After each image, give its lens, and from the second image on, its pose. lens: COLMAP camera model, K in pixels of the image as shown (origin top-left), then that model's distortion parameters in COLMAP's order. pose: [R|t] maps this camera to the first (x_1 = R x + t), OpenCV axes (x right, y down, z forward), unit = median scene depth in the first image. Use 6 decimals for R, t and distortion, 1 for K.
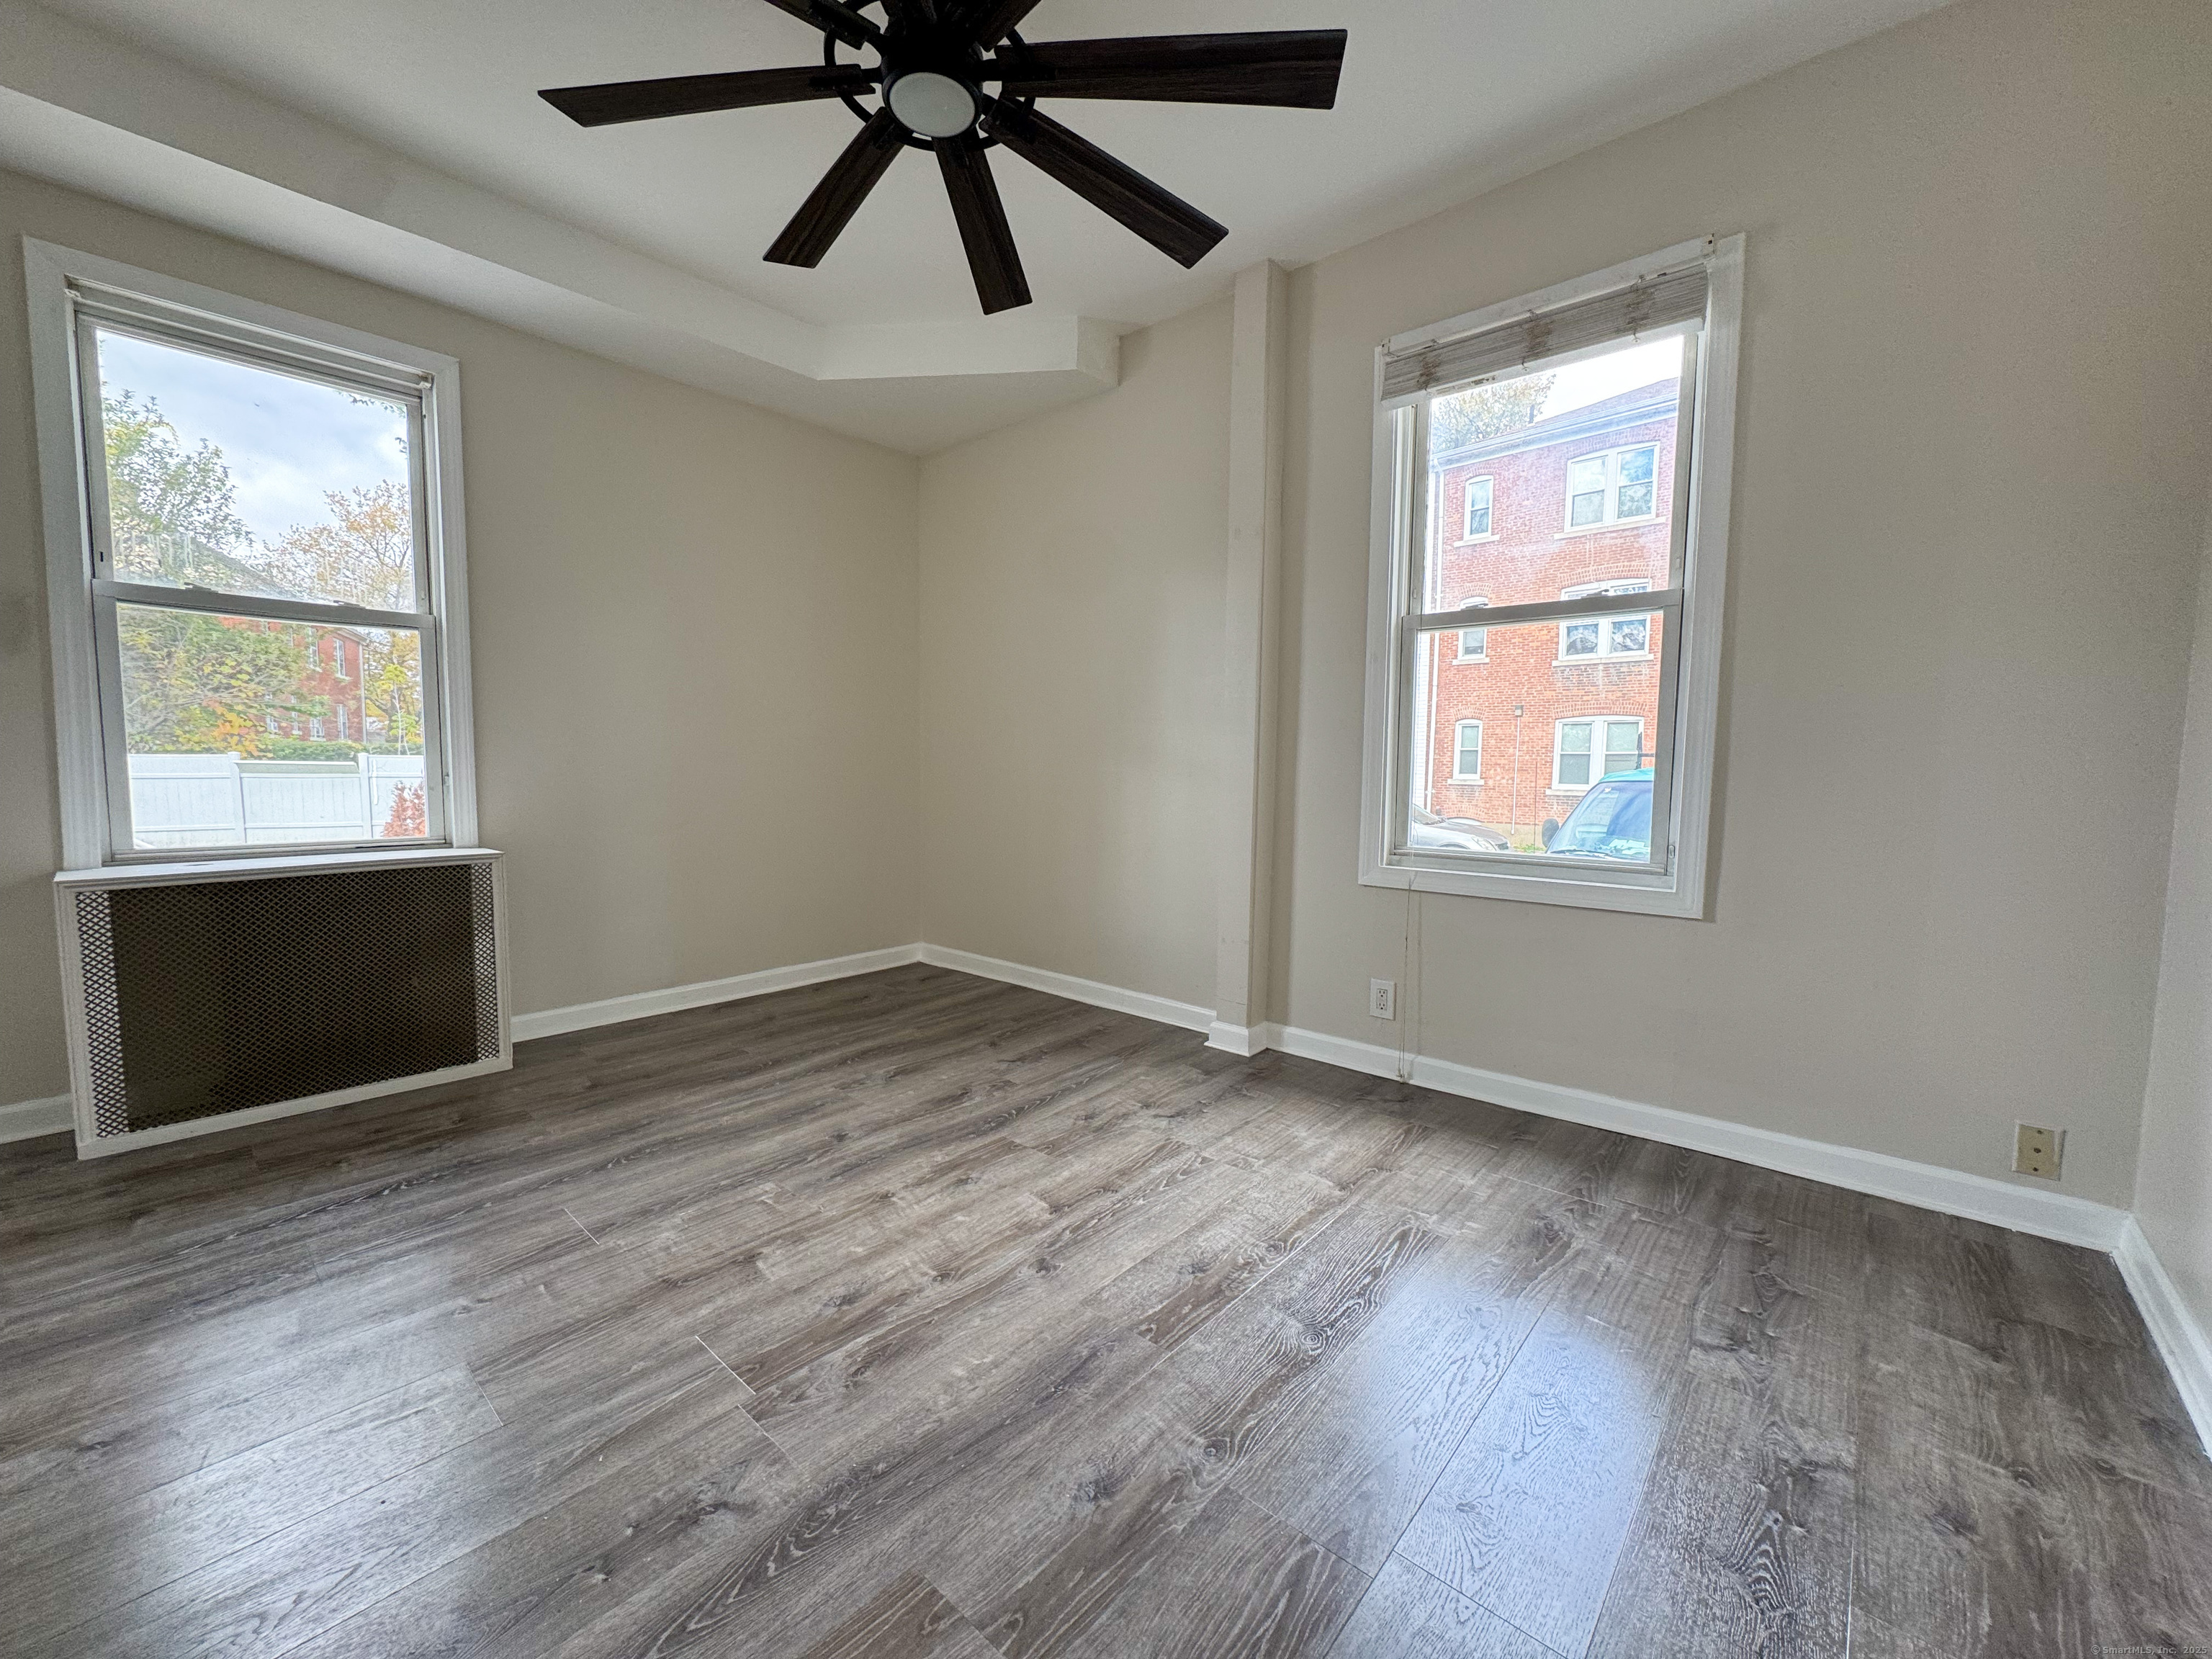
lens RADIAL K [[883.5, 0, 1106.0], [0, 883.5, 829.5], [0, 0, 1]] dist [-0.003024, 0.000047]
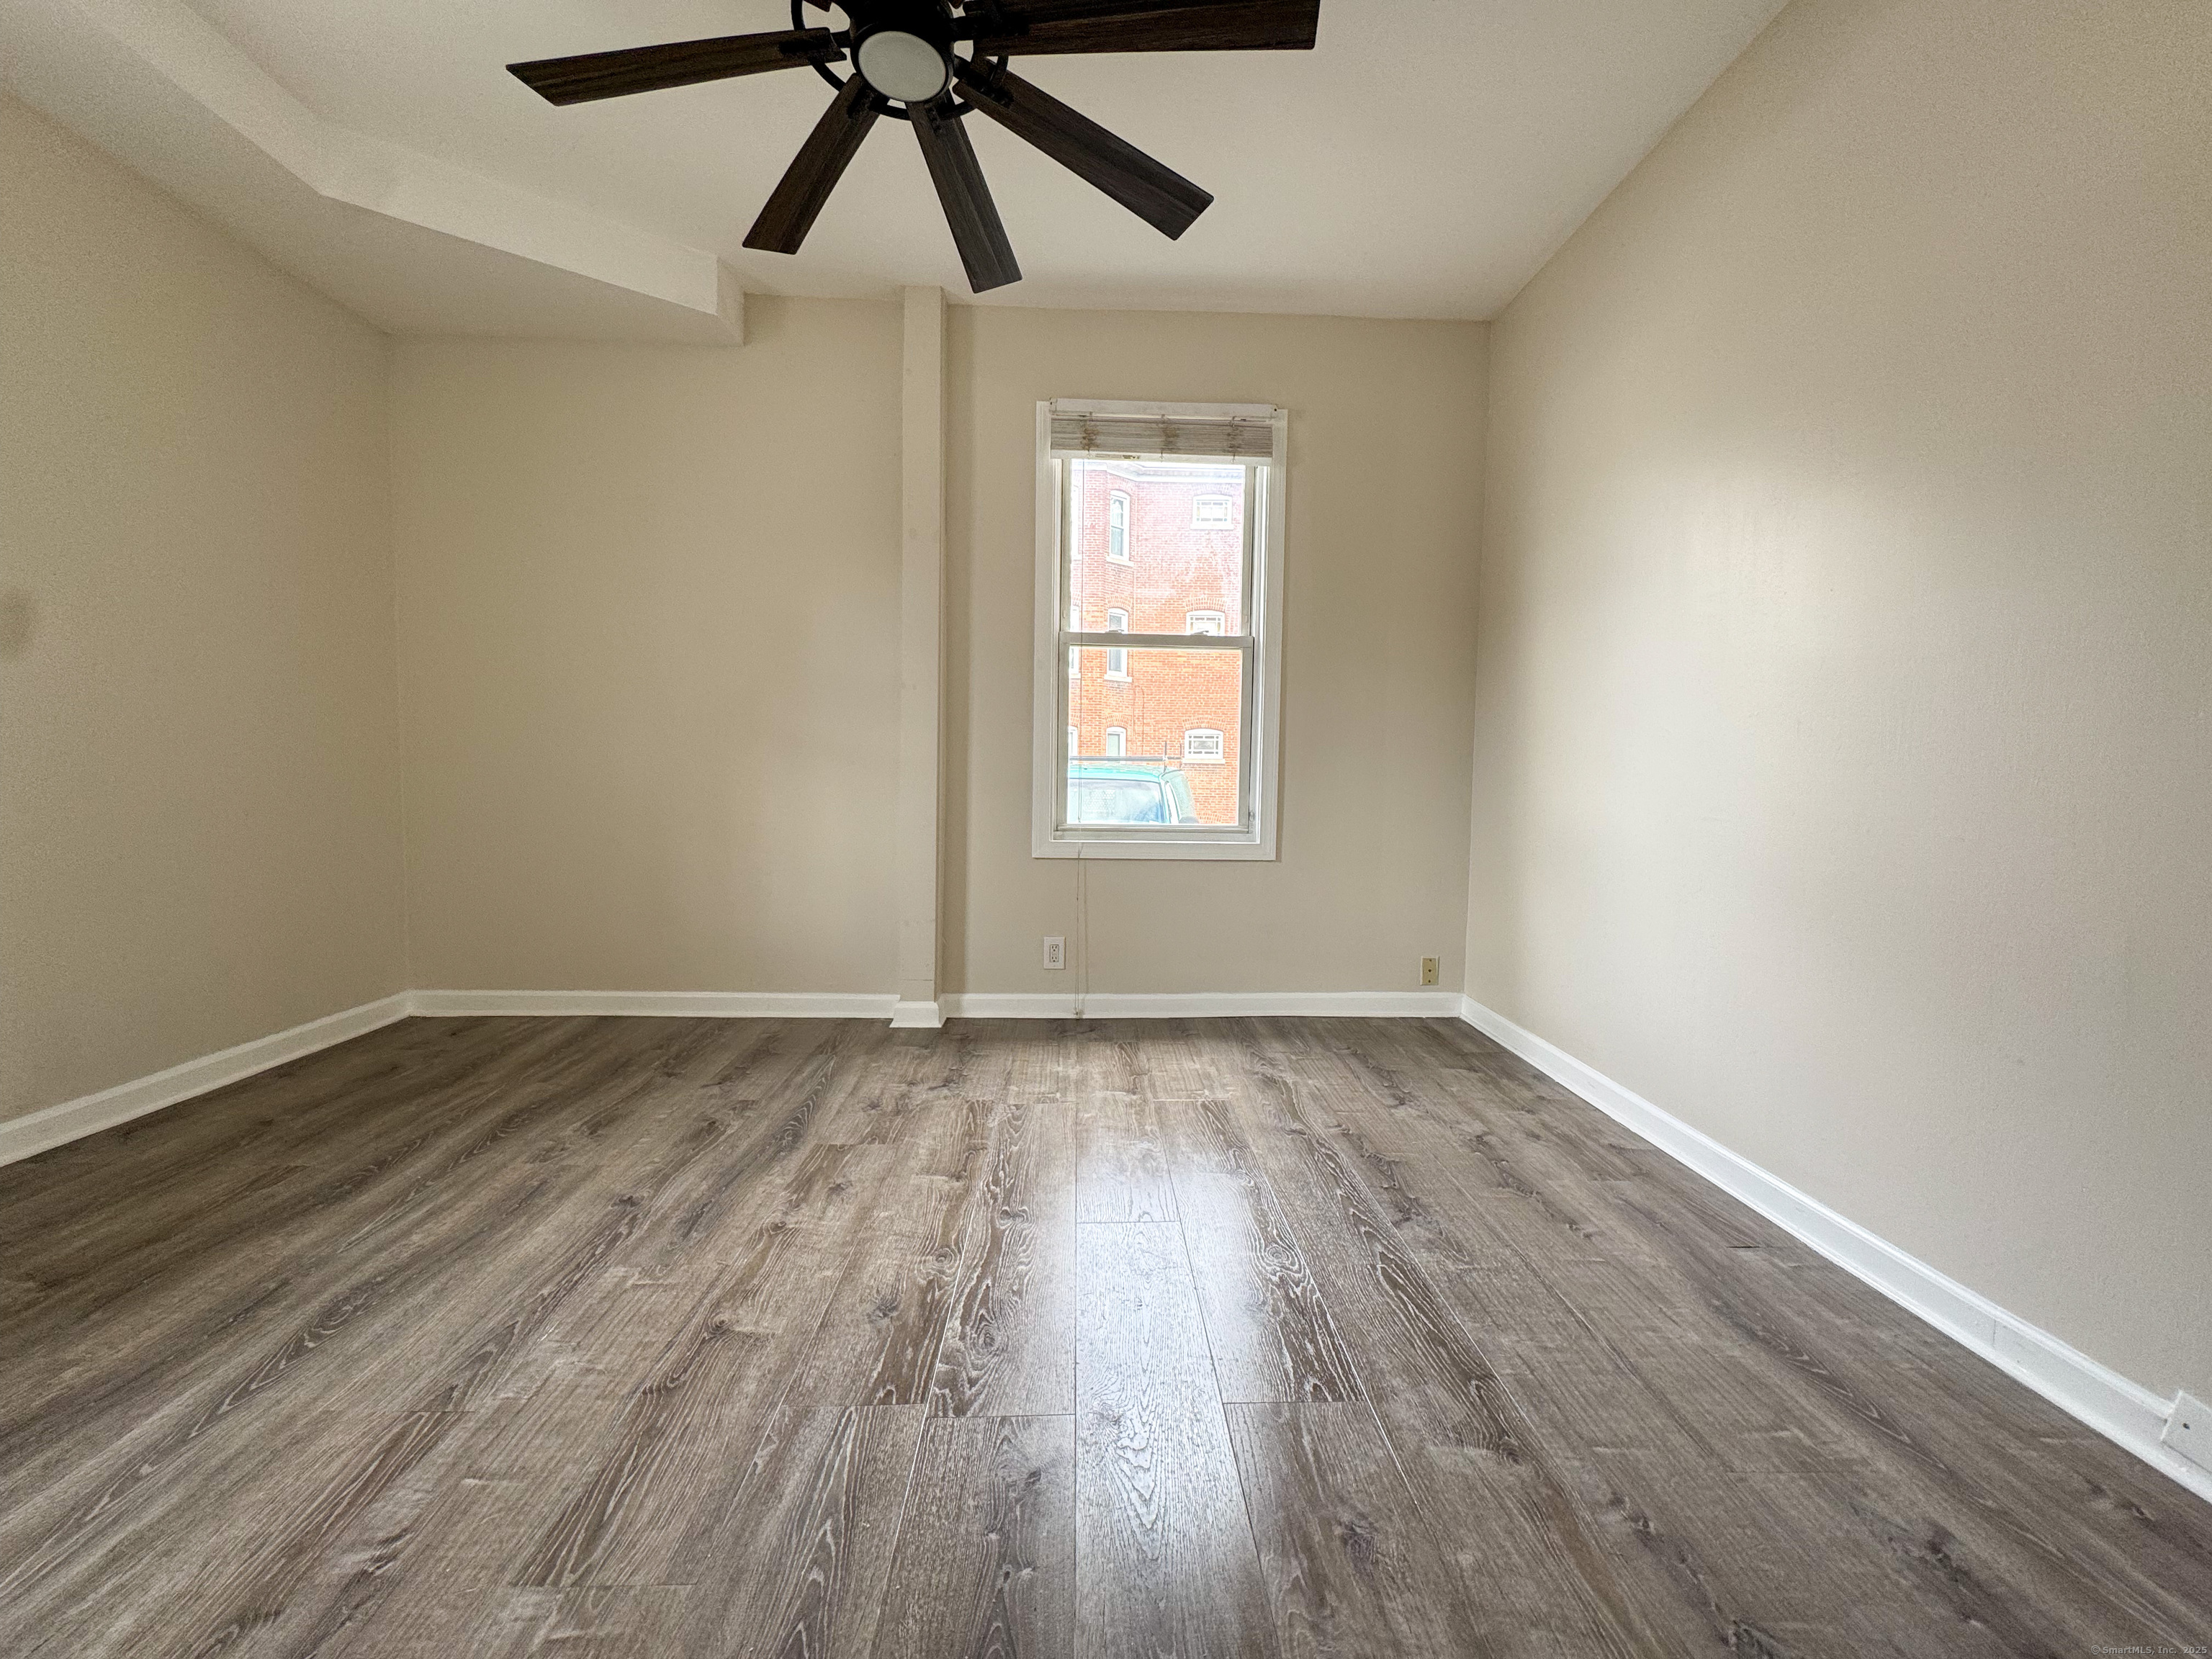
lens RADIAL K [[883.5, 0, 1106.0], [0, 883.5, 829.5], [0, 0, 1]] dist [-0.003024, 0.000047]
pose [[0.722191, -0.039480, 0.690566, -0.516677], [0.043975, 0.998971, 0.011123, 0.018897], [-0.690295, 0.022335, 0.723184, 0.106380]]
